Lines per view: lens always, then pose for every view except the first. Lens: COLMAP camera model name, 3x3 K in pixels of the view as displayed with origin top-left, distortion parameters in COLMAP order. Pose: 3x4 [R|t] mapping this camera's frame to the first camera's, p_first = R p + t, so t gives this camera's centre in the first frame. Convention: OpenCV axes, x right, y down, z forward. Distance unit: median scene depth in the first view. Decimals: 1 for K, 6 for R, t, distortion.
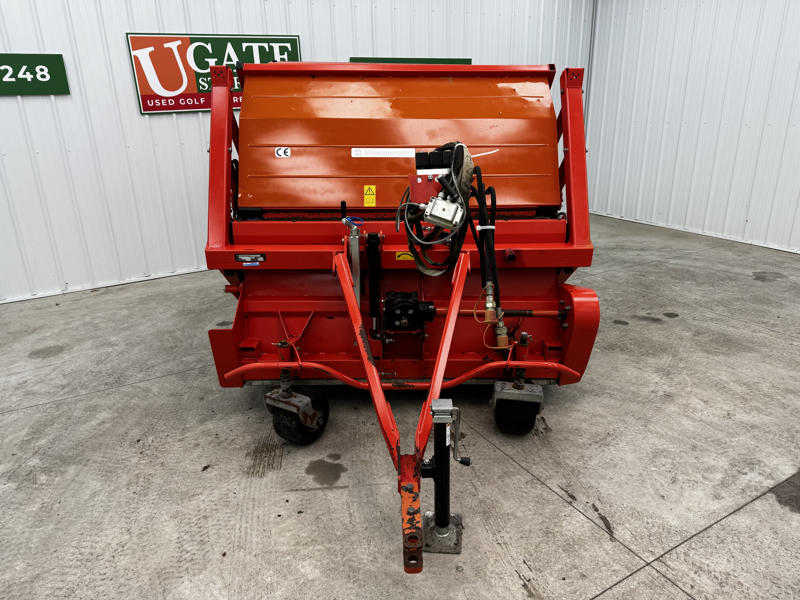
lens RADIAL K [[562.9, 0, 401.3], [0, 562.9, 304.8], [0, 0, 1]] dist [0.013530, -0.025806]
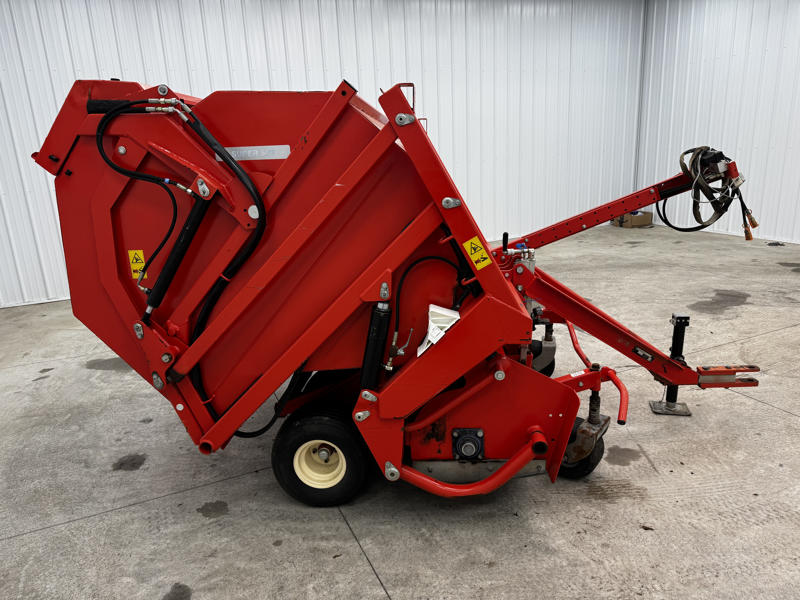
lens RADIAL K [[562.9, 0, 397.1], [0, 562.9, 307.2], [0, 0, 1]] dist [0.013530, -0.025806]
pose [[0.105525, -0.259030, 0.960087, -0.699313], [0.387231, 0.899973, 0.200250, -0.213542], [-0.915924, 0.350644, 0.195275, 0.650466]]
